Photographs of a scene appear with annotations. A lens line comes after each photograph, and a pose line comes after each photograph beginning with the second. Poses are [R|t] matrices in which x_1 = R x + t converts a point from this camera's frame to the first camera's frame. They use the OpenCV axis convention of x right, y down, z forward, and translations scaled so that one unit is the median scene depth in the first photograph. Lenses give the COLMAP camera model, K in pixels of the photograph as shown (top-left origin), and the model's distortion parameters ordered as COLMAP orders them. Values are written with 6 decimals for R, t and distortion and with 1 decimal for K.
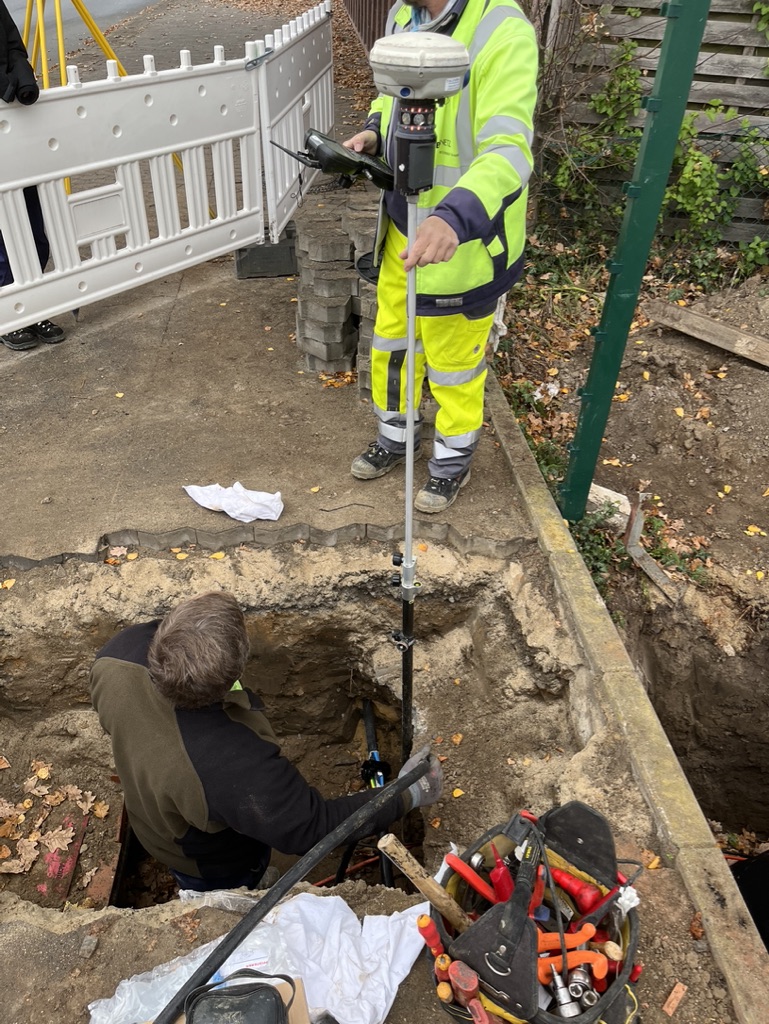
lens RADIAL K [[763.9, 0, 384.5], [0, 763.9, 512.0], [0, 0, 1]] dist [0.043372, -0.053288]
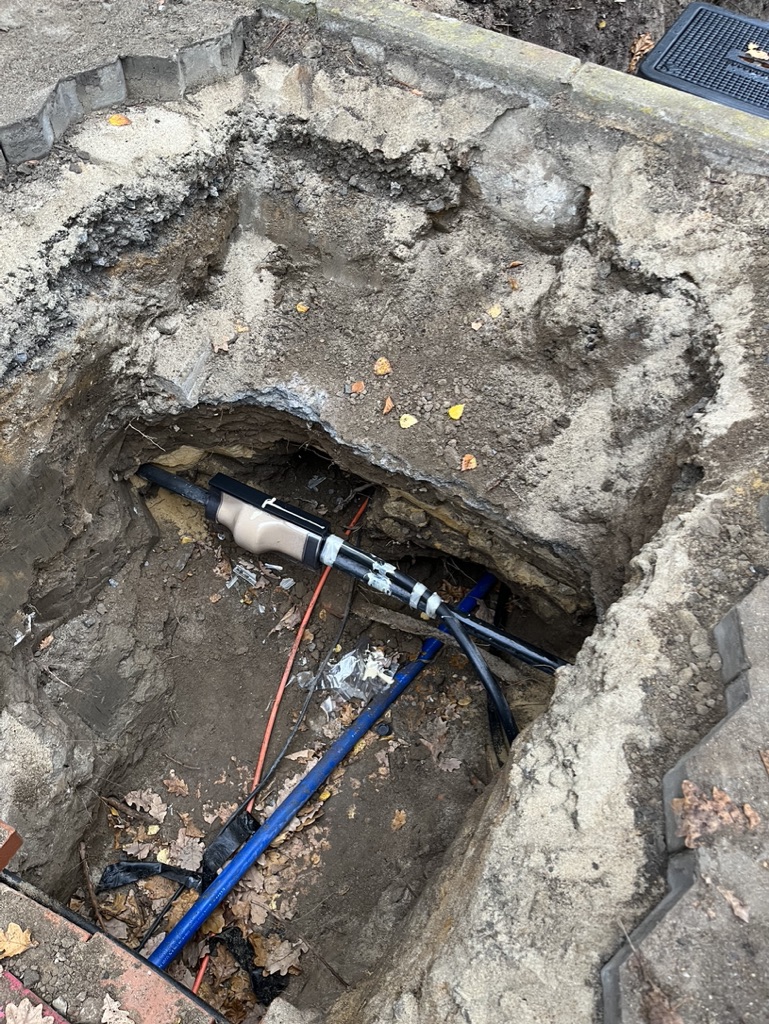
lens RADIAL K [[763.9, 0, 384.5], [0, 763.9, 512.0], [0, 0, 1]] dist [0.043372, -0.053288]
pose [[0.555246, -0.692172, 0.461086, -0.269814], [0.471001, 0.718626, 0.511599, 0.054359], [-0.685463, -0.066892, 0.725028, 0.496584]]
